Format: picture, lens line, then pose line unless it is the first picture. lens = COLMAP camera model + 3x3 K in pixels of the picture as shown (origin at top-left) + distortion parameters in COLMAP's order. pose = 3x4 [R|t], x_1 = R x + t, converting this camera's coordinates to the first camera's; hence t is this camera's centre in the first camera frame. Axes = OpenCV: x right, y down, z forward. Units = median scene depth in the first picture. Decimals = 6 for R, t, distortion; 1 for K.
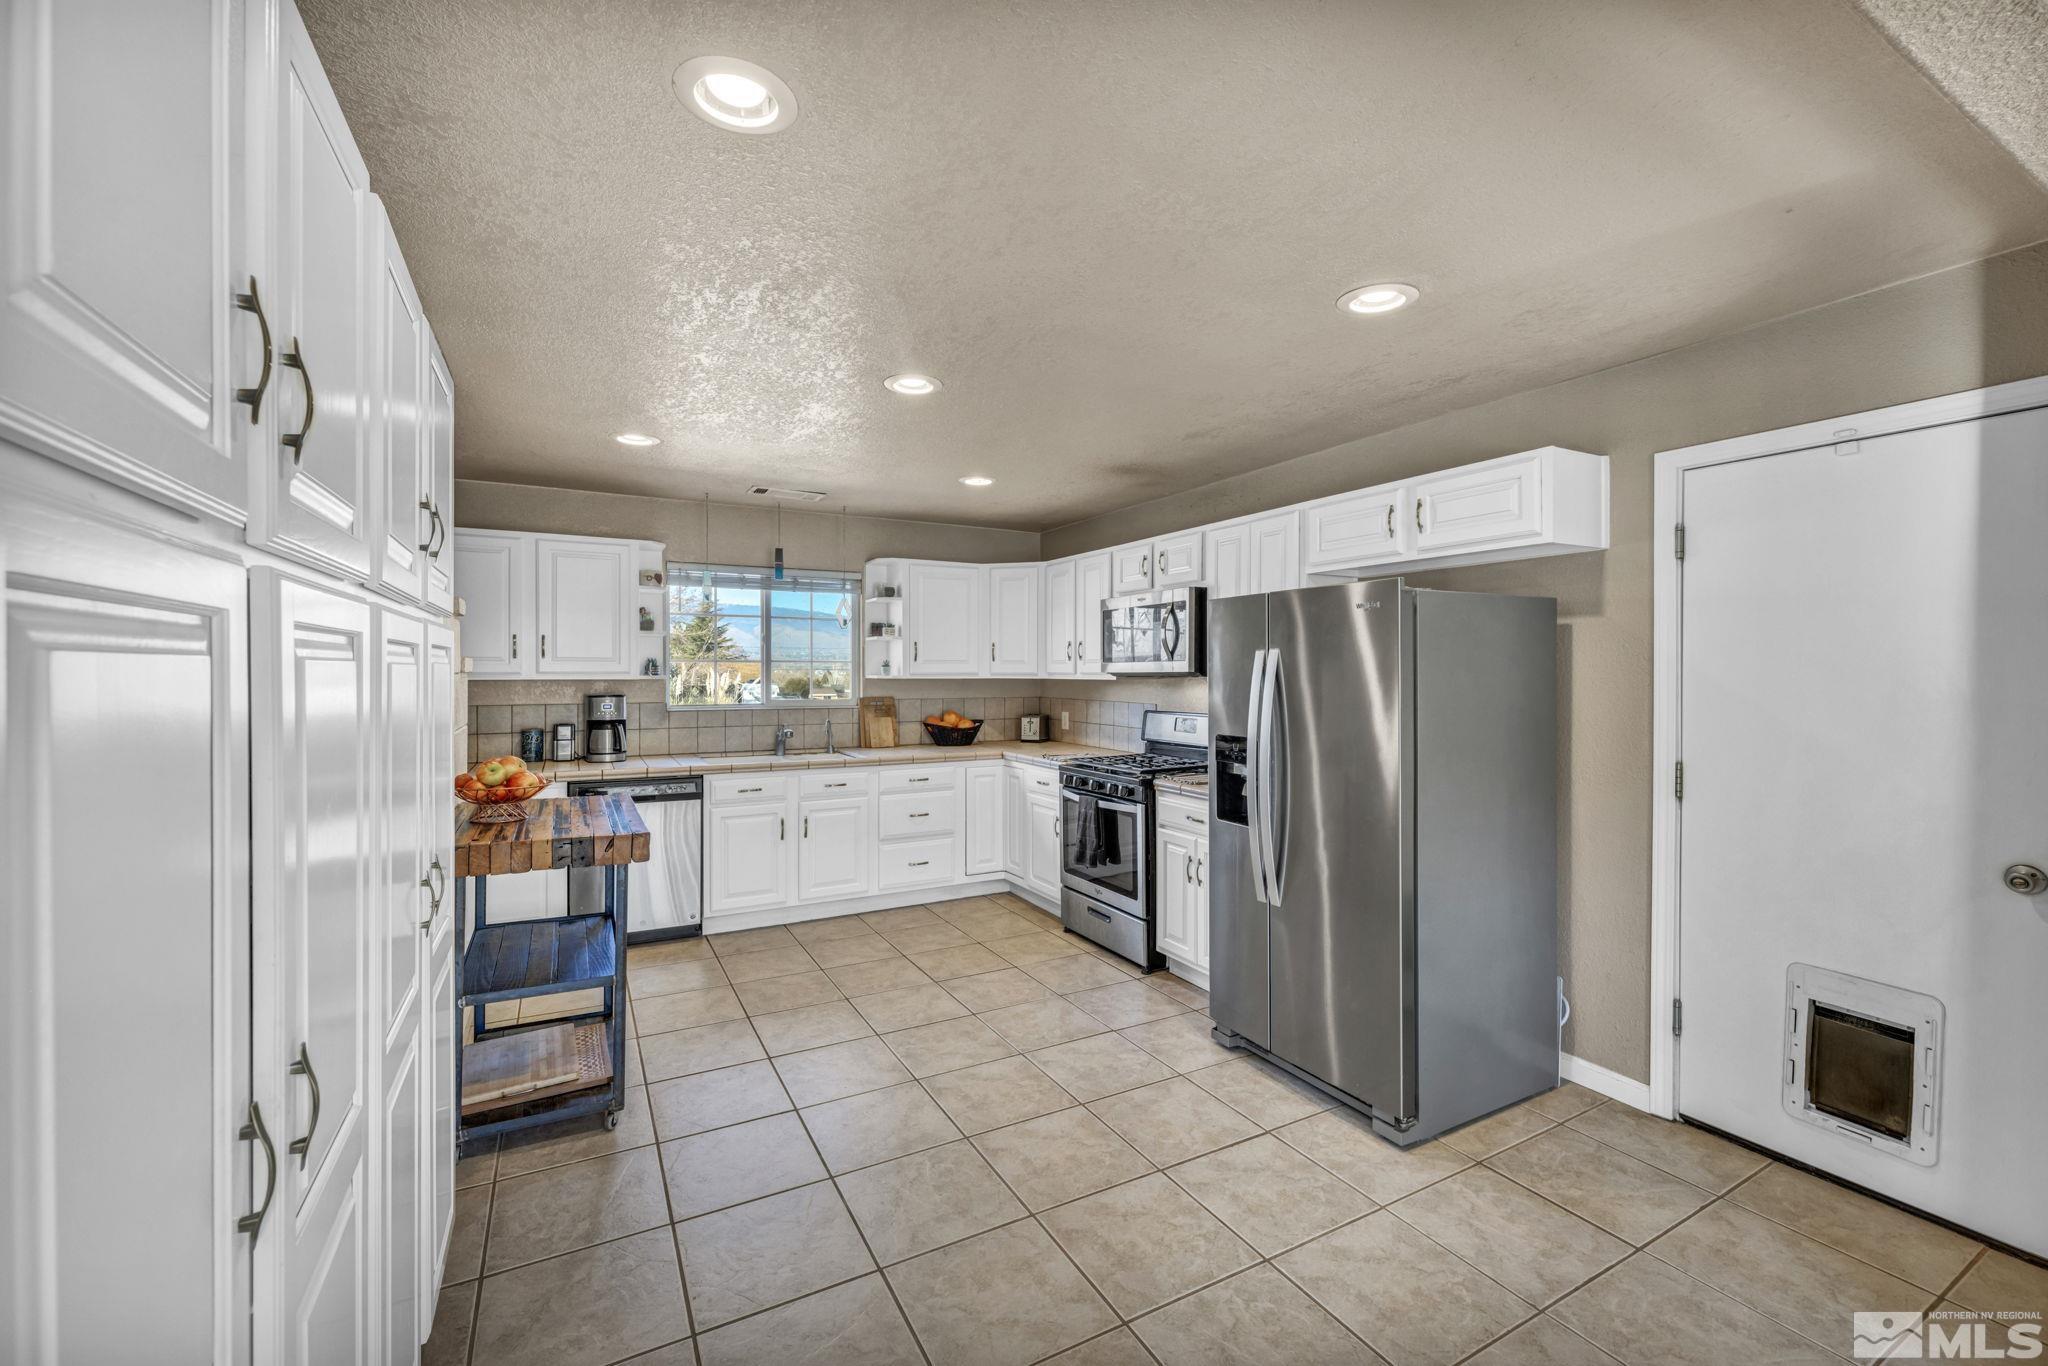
lens RADIAL K [[831.4, 0, 1094.6], [0, 831.4, 690.2], [0, 0, 1]] dist [-0.000023, -0.000890]
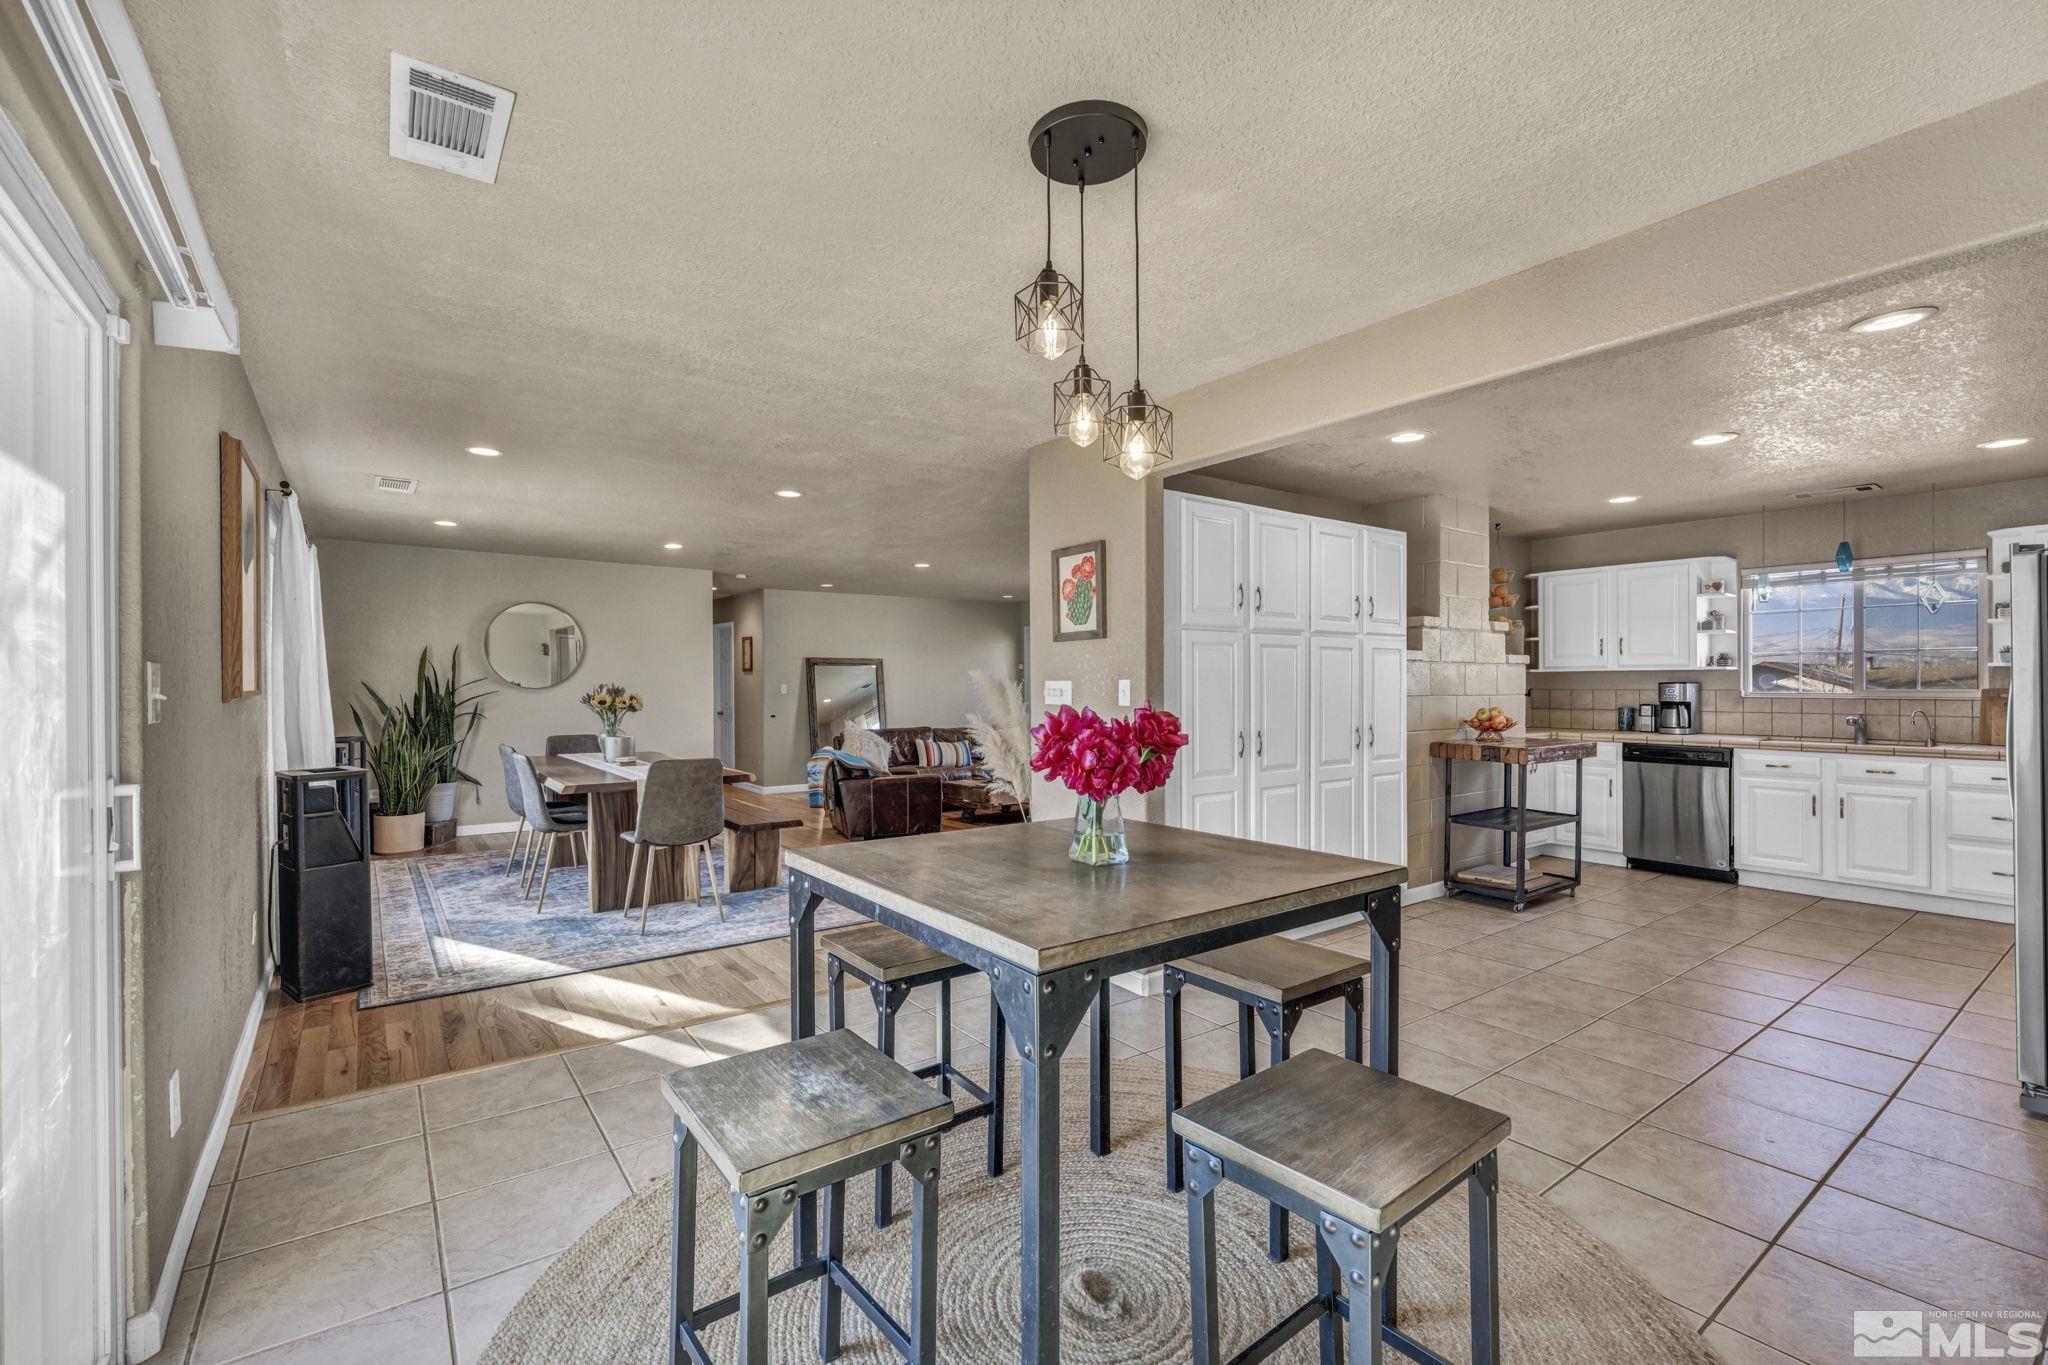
lens RADIAL K [[1135.0, 0, 925.4], [0, 1135.0, 680.3], [0, 0, 1]] dist [0.024422, 0.002997]
pose [[0.066506, -0.011228, -0.997723, 1.087802], [-0.022610, 0.999663, -0.012757, 0.051193], [0.997530, 0.023407, 0.066230, -0.267942]]
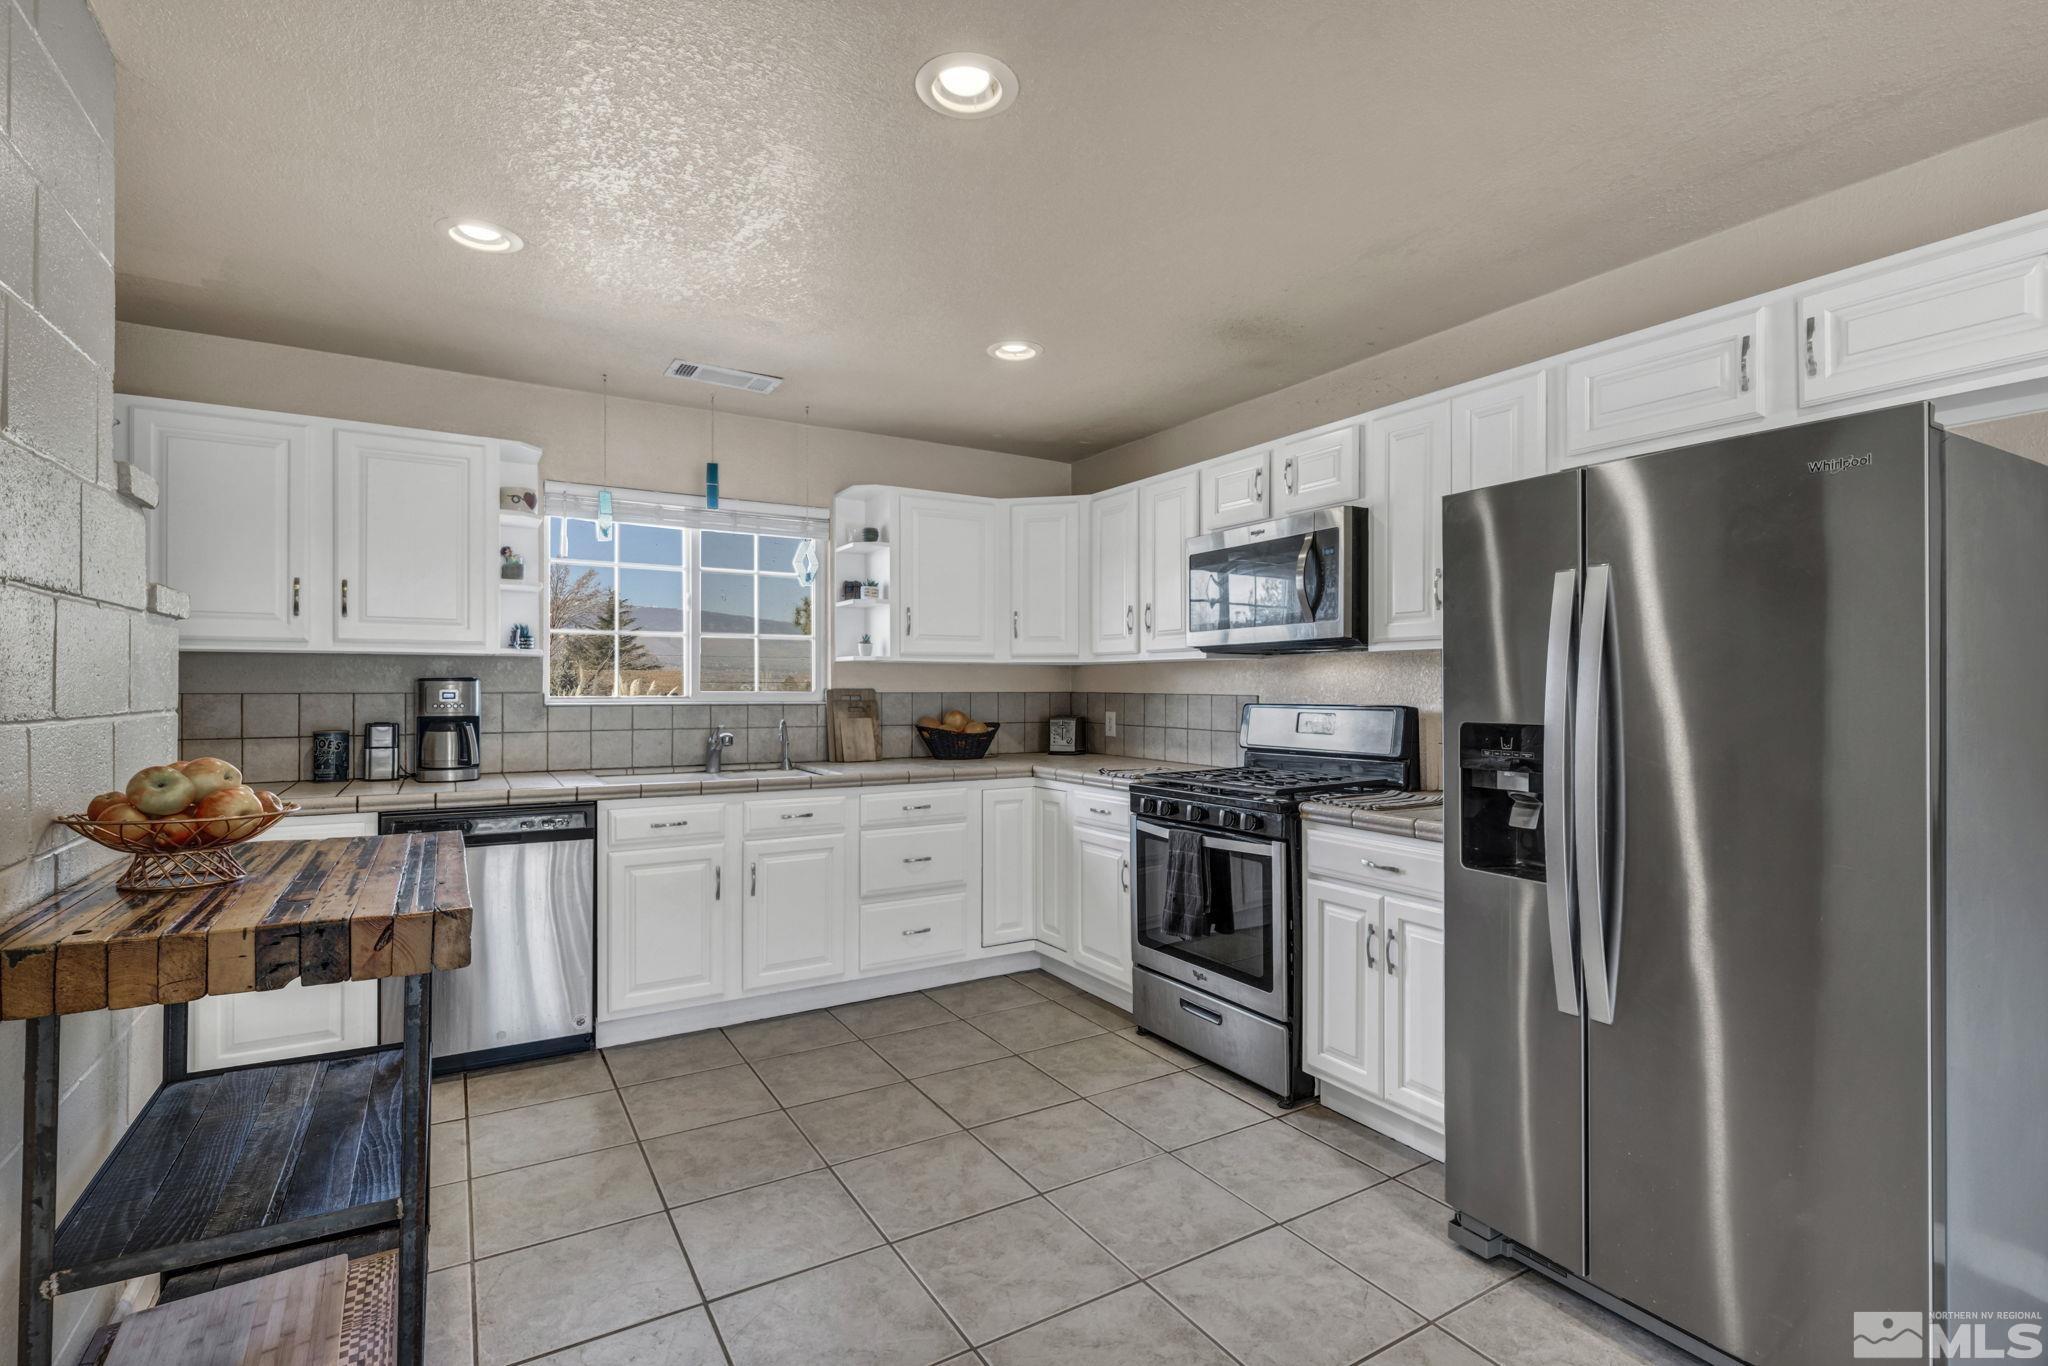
lens RADIAL K [[946.8, 0, 1053.3], [0, 946.8, 690.8], [0, 0, 1]] dist [-0.004525, 0.001667]
pose [[0.999968, -0.006780, -0.004330, -0.111355], [0.006693, 0.999781, -0.019810, 0.033182], [0.004464, 0.019780, 0.999794, 0.262472]]
